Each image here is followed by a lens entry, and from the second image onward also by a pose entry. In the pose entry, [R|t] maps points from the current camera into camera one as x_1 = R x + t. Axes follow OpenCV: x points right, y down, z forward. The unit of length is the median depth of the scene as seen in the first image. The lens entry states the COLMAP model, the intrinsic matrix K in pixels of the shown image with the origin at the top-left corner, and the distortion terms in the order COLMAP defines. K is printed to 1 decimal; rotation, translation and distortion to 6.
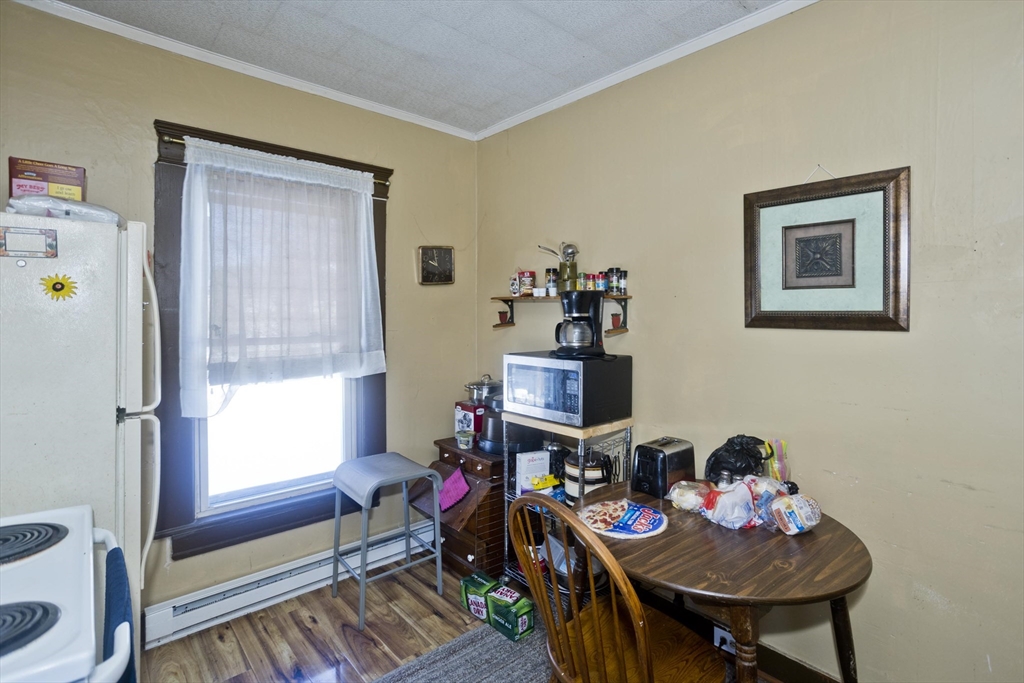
lens RADIAL K [[515.4, 0, 513.6], [0, 515.4, 322.1], [0, 0, 1]] dist [-0.044156, 0.025250]
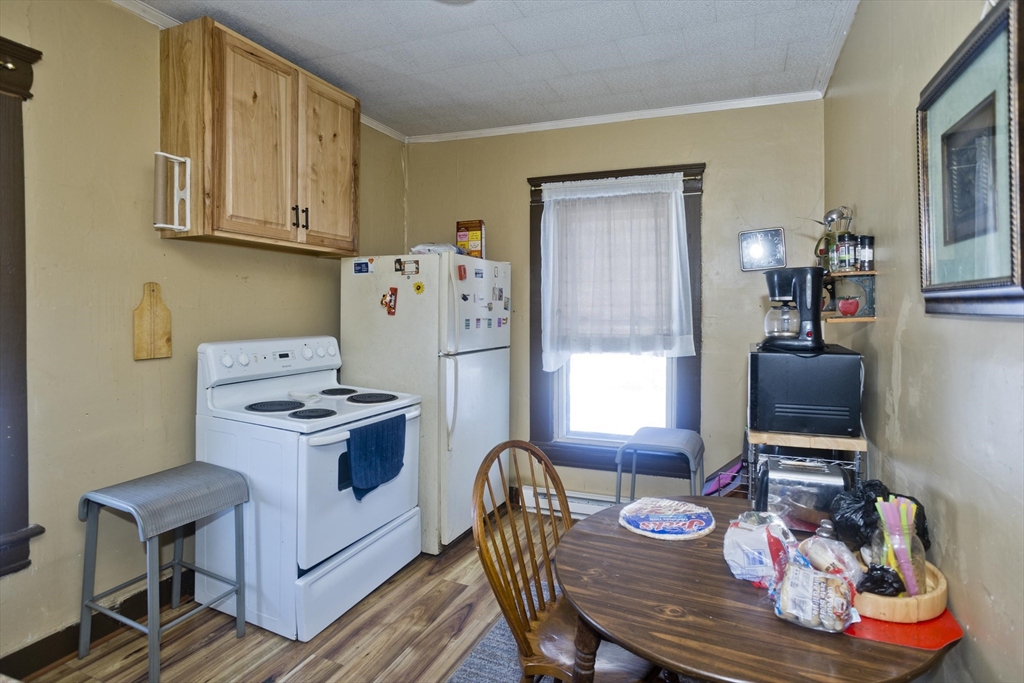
lens RADIAL K [[492.2, 0, 512.0], [0, 492.2, 318.3], [0, 0, 1]] dist [-0.046470, 0.025827]
pose [[0.459912, 0.020132, -0.887736, 0.588551], [-0.010212, 0.999797, 0.017382, 0.008240], [0.887906, 0.001072, 0.460024, 0.239479]]
